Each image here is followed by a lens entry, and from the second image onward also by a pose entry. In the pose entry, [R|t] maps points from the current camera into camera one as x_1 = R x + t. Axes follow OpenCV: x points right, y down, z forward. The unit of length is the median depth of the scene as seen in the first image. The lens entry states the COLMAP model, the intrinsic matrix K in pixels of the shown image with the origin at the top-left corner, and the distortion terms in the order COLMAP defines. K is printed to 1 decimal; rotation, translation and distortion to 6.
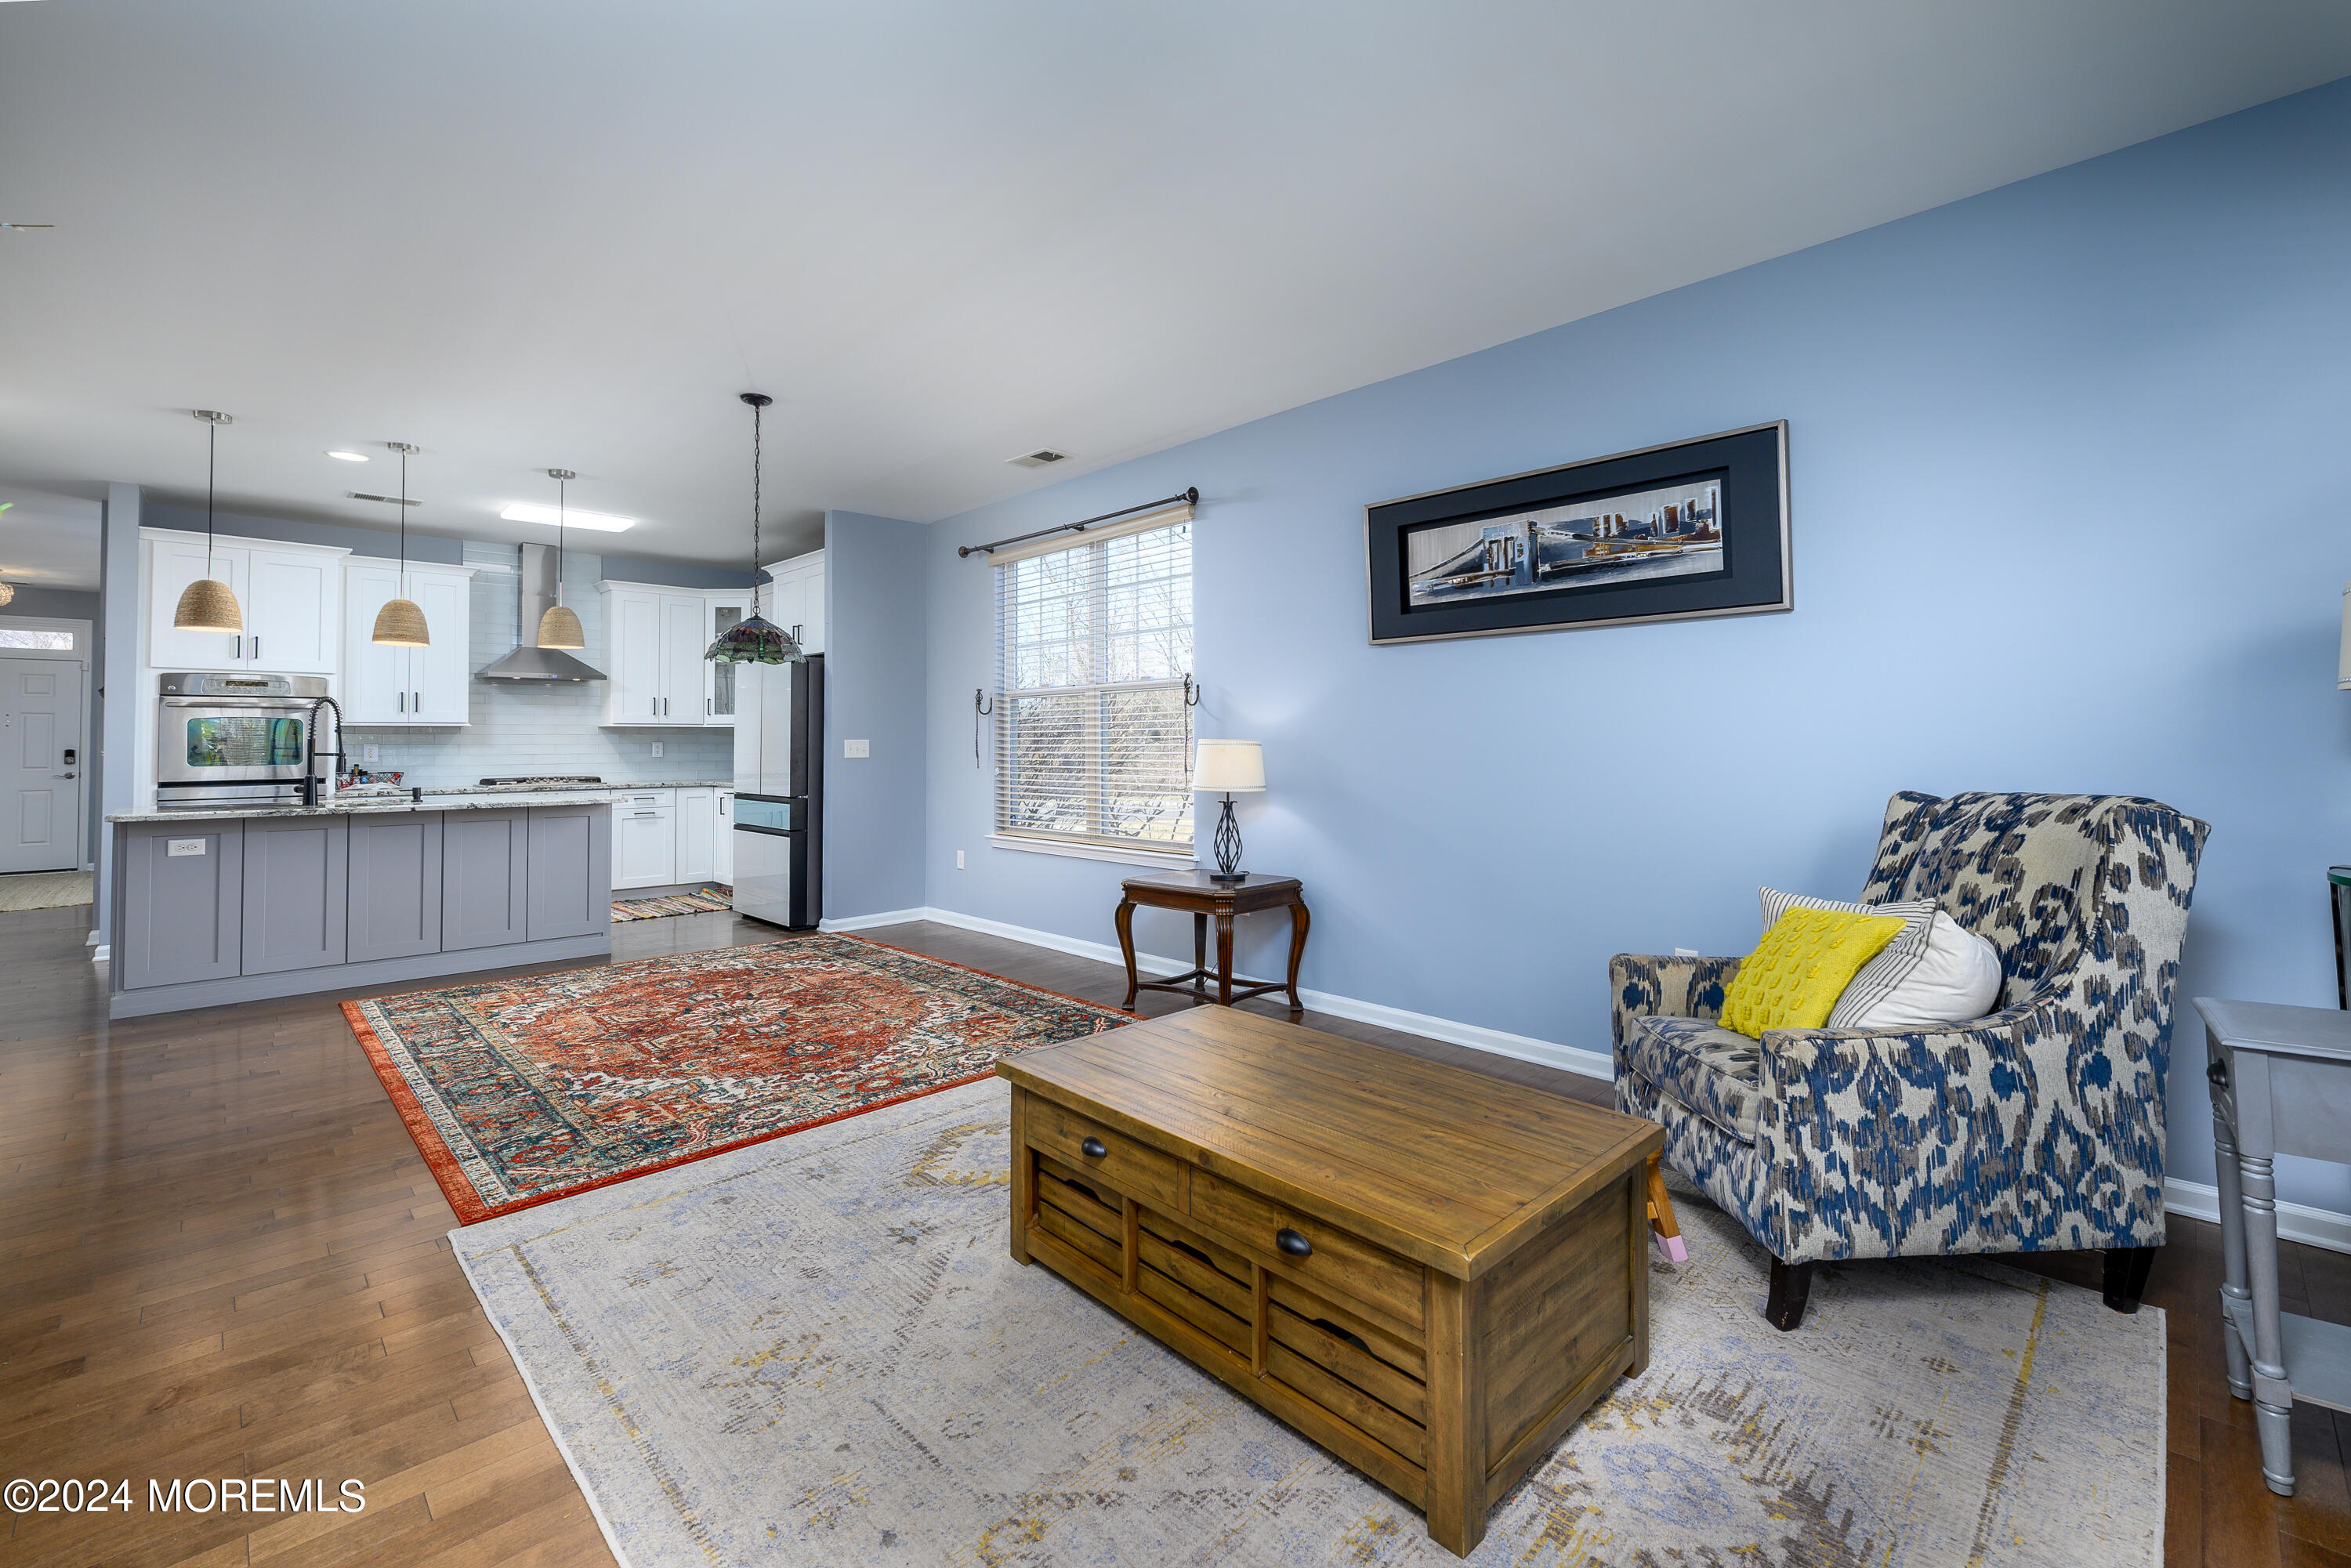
lens RADIAL K [[990.0, 0, 1179.4], [0, 990.0, 757.6], [0, 0, 1]] dist [0.001786, 0.000118]
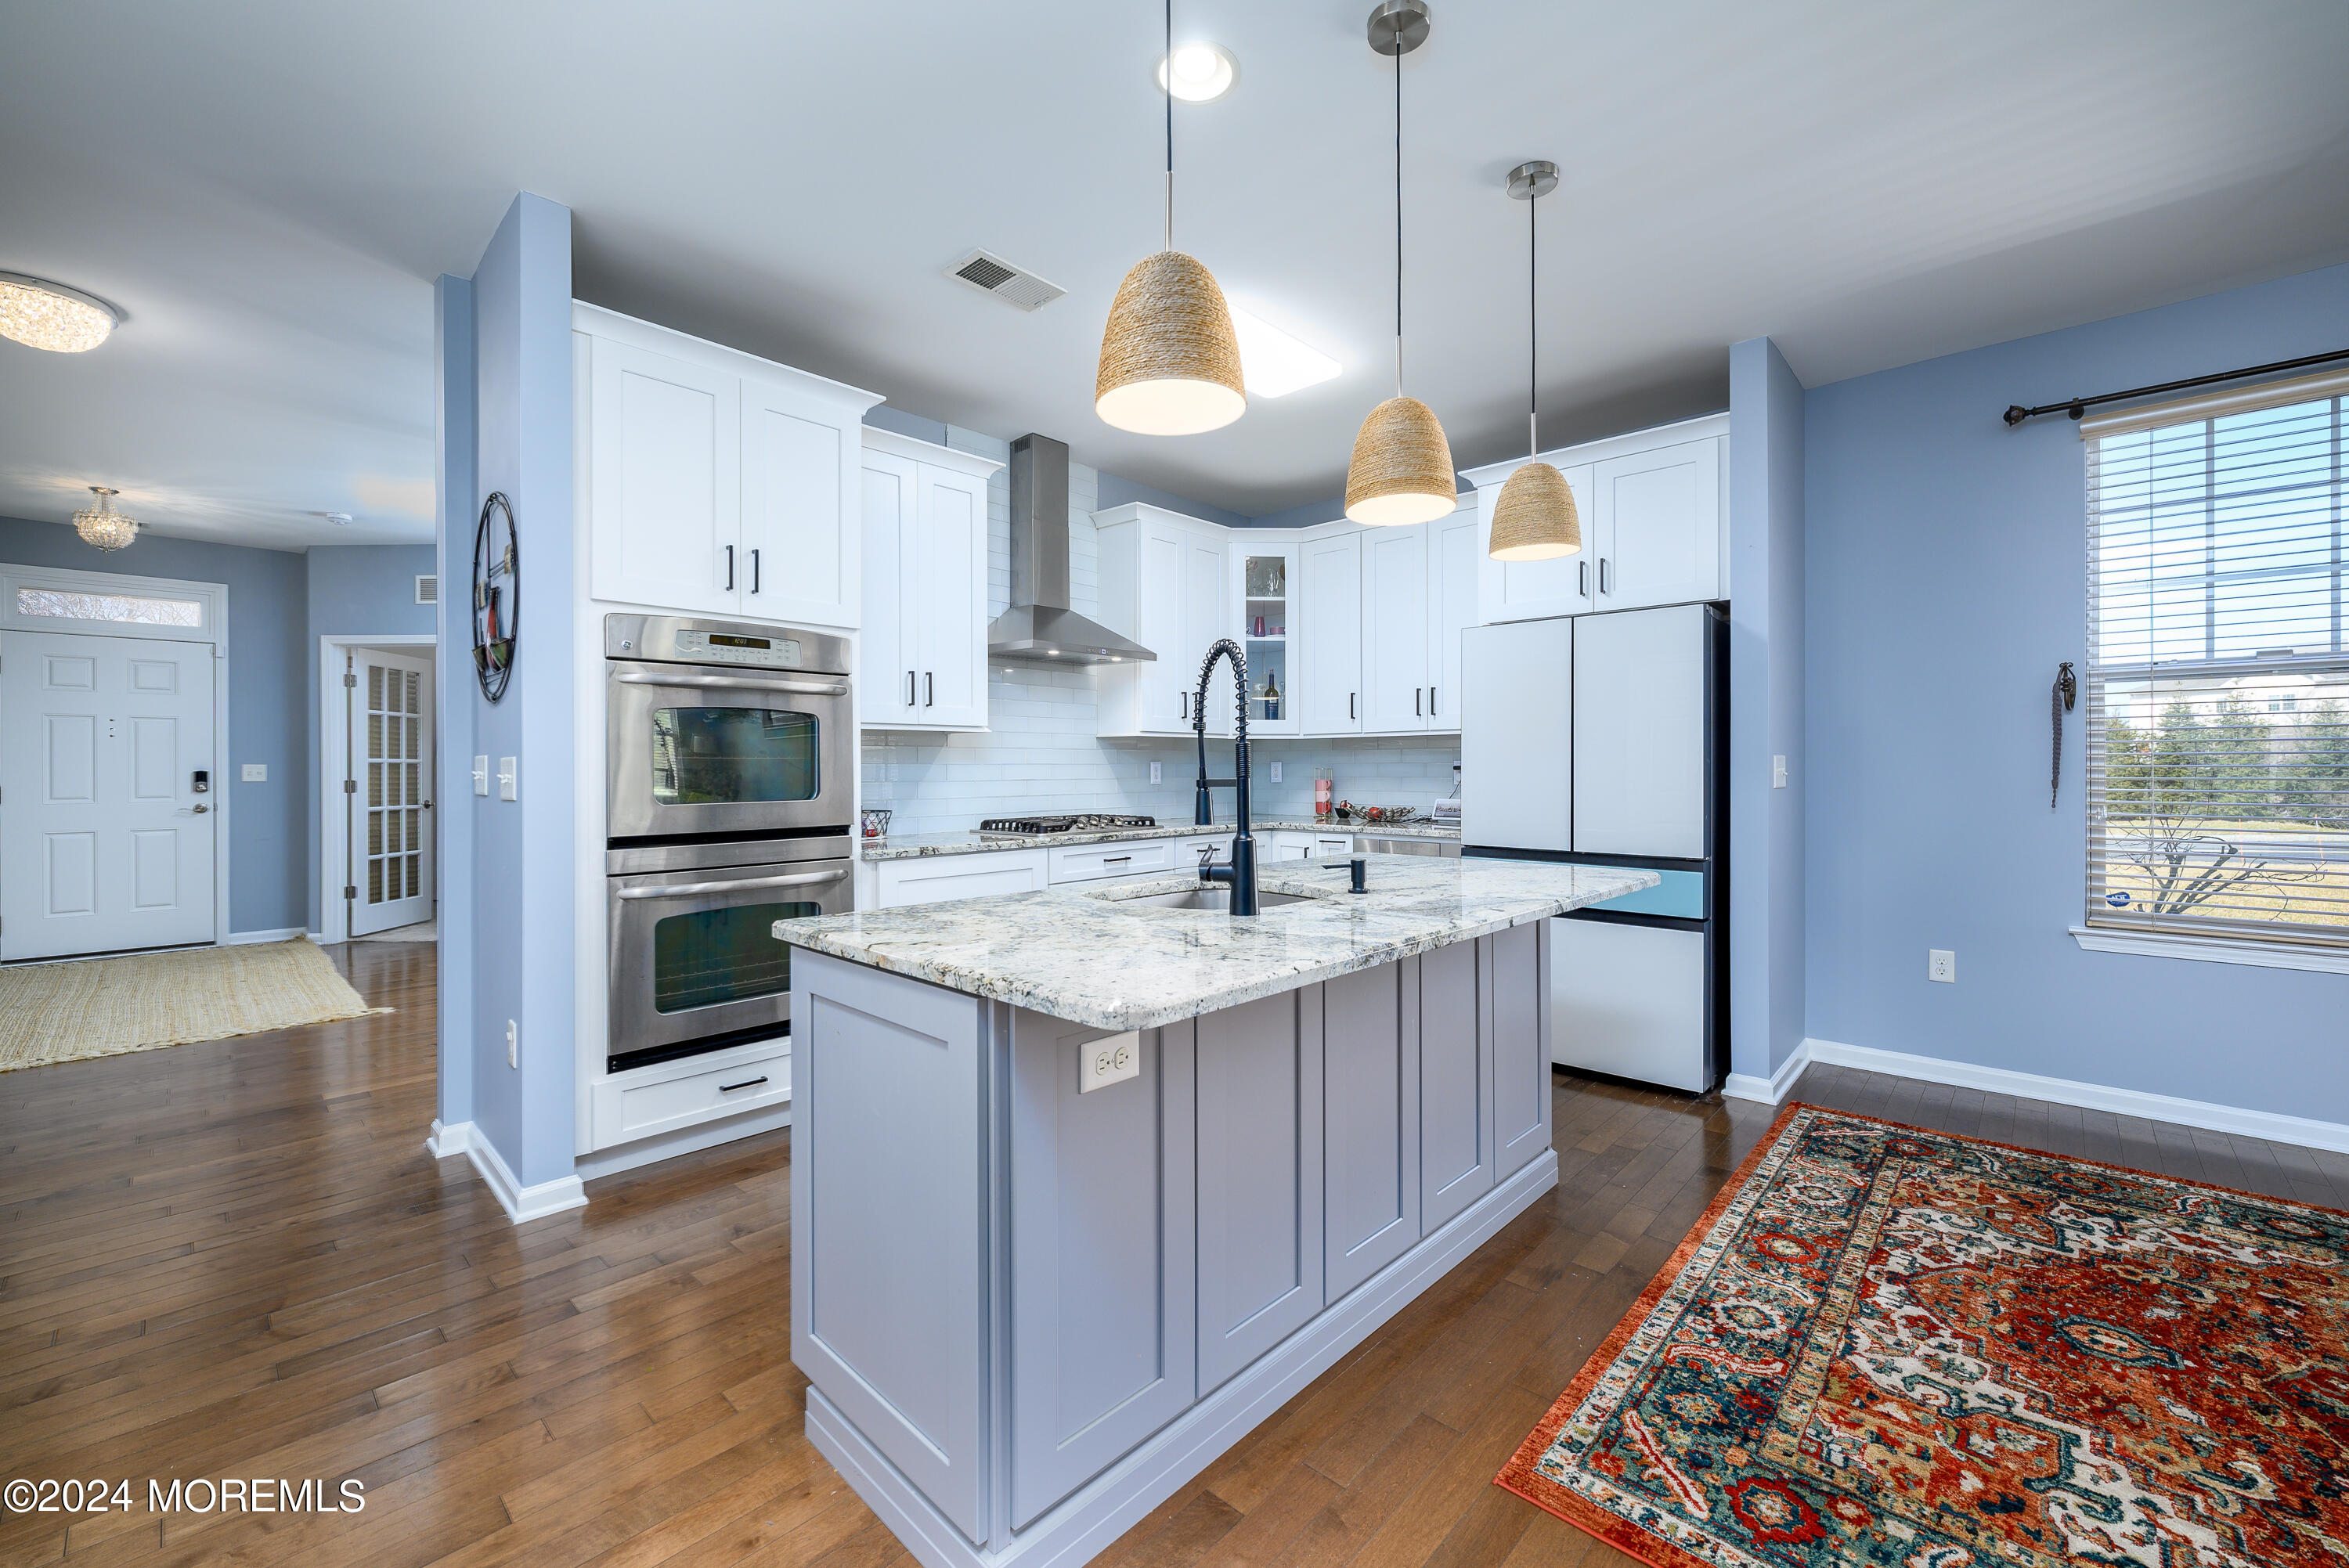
lens RADIAL K [[910.7, 0, 1174.5], [0, 910.7, 784.0], [0, 0, 1]] dist [0.000540, 0.000020]
pose [[0.999062, 0.002095, 0.043252, -0.615388], [-0.002155, 0.999997, 0.001322, -0.001658], [-0.043249, -0.001414, 0.999063, 0.437487]]
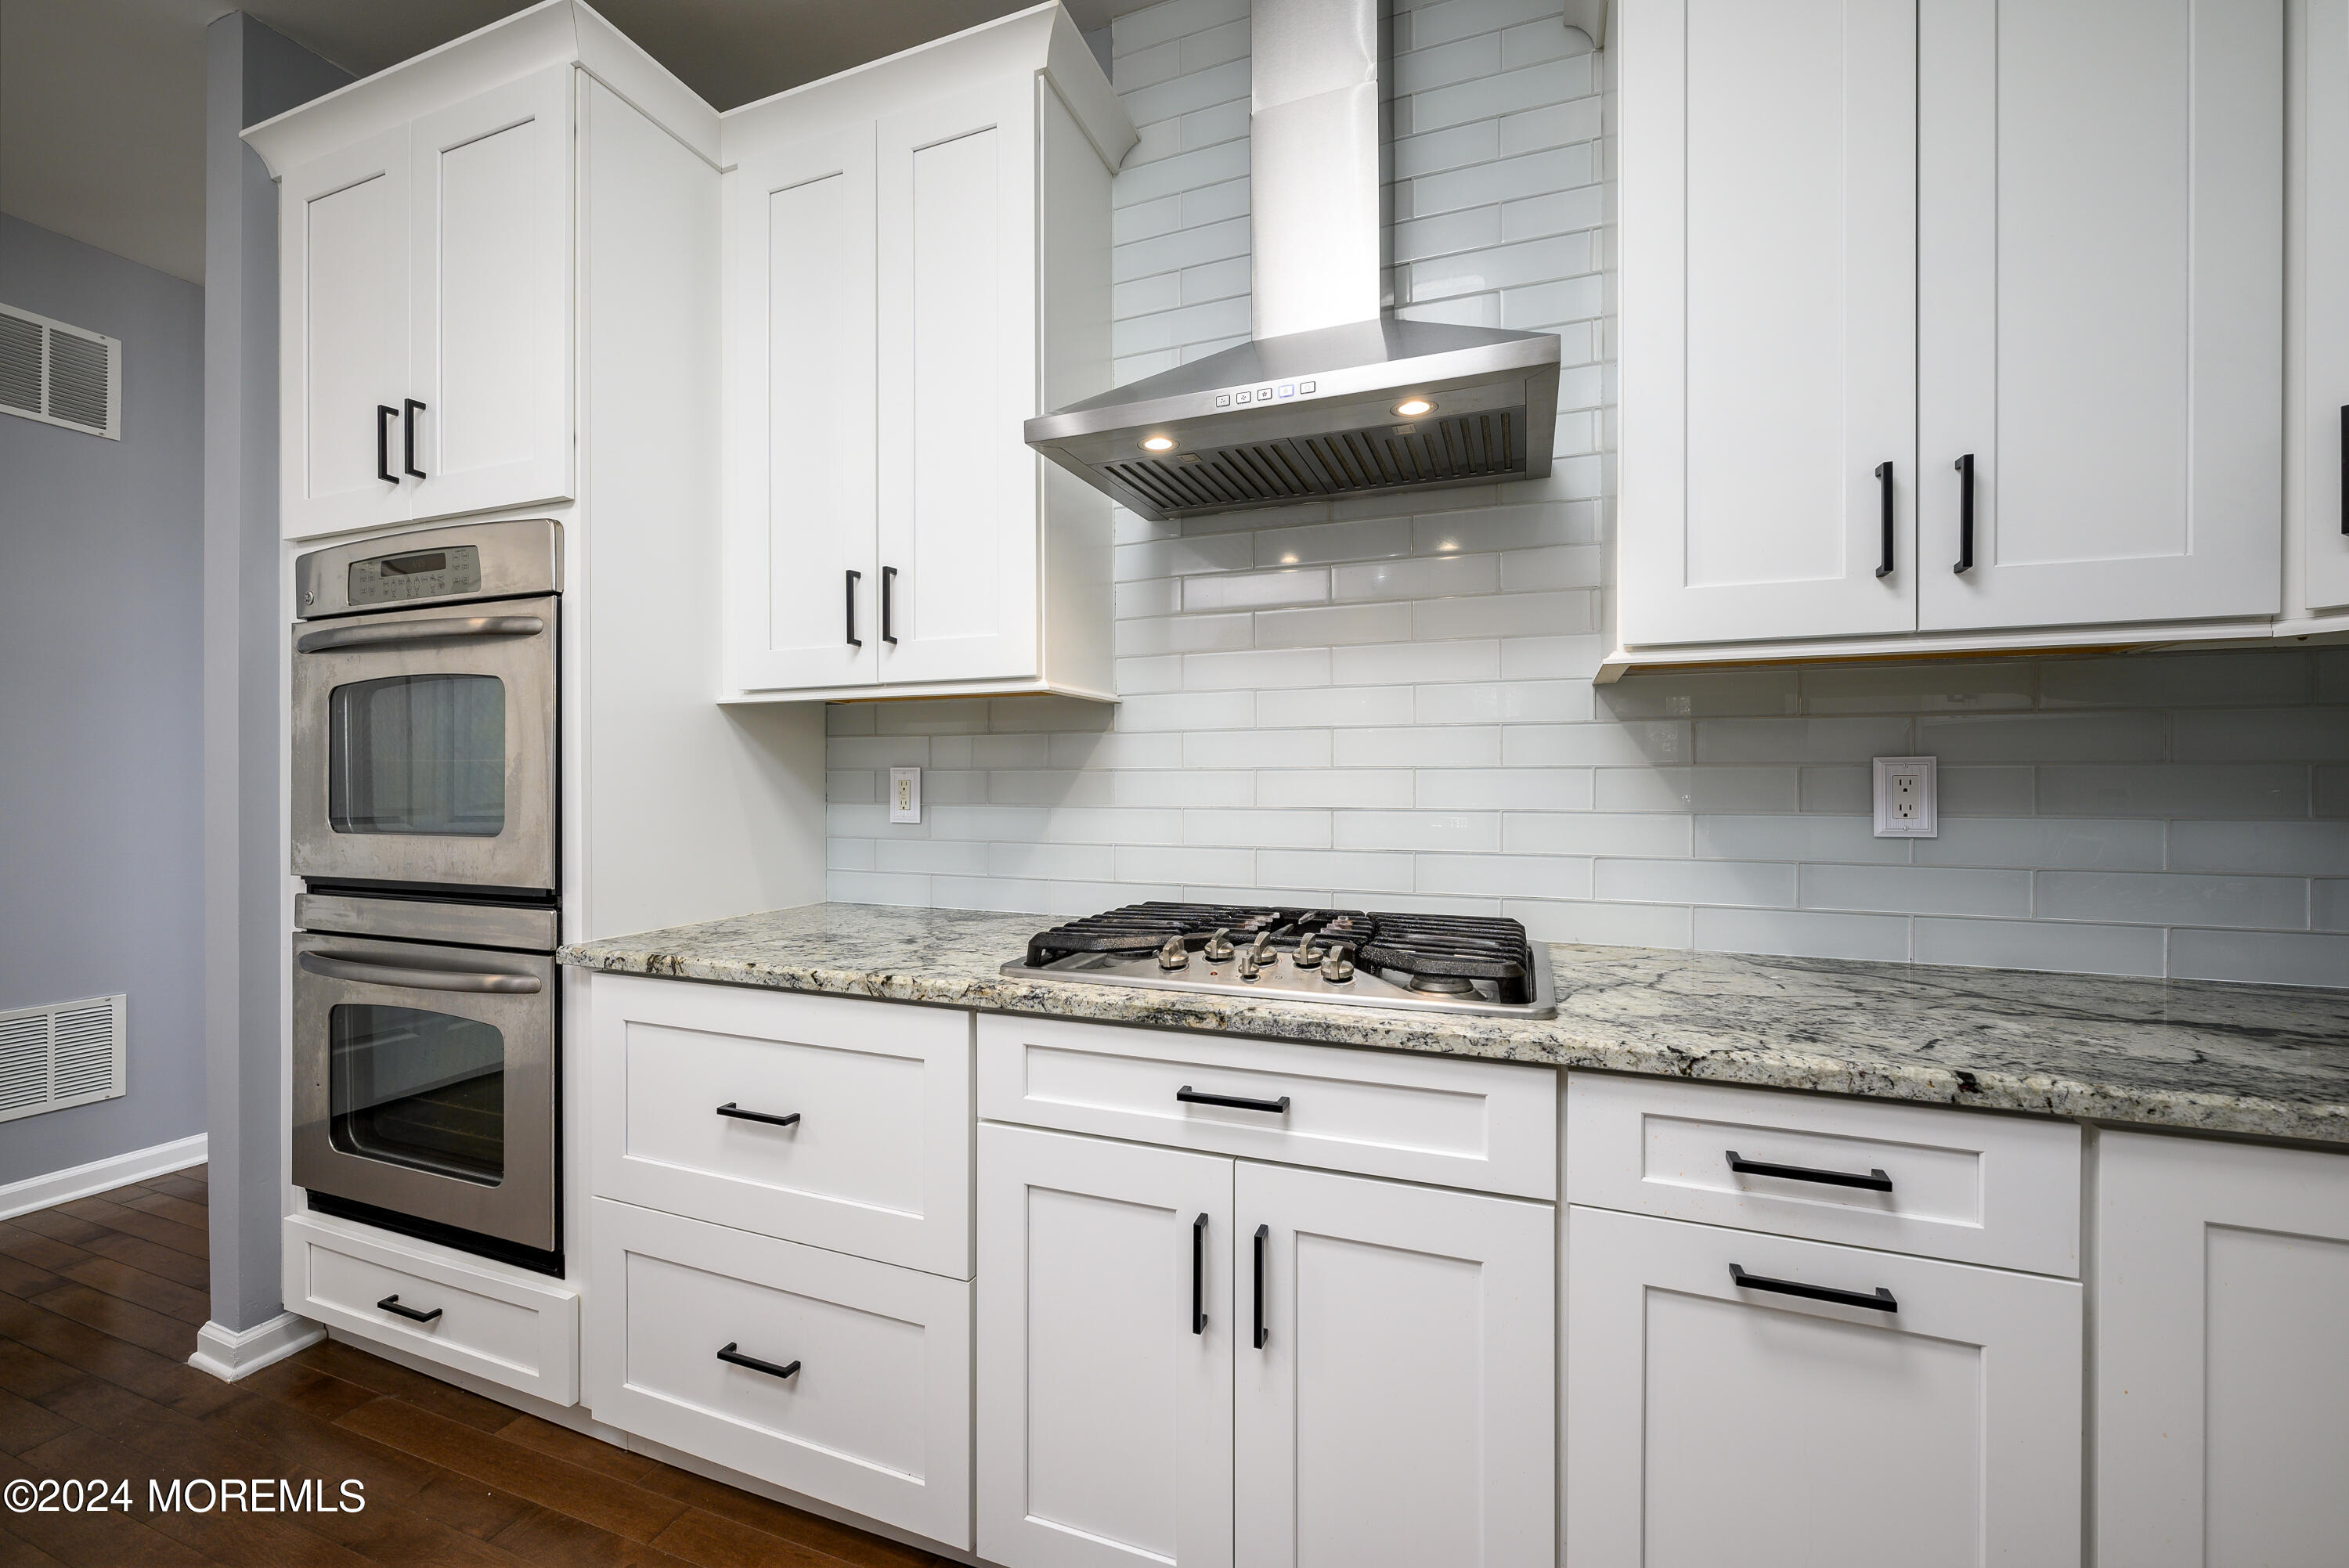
lens RADIAL K [[910.7, 0, 1174.5], [0, 910.7, 784.0], [0, 0, 1]] dist [0.000540, 0.000020]
pose [[0.424838, 0.006590, -0.905245, -0.489458], [-0.014941, 0.999888, 0.000267, -0.008789], [0.905146, 0.013411, 0.424889, 0.916482]]
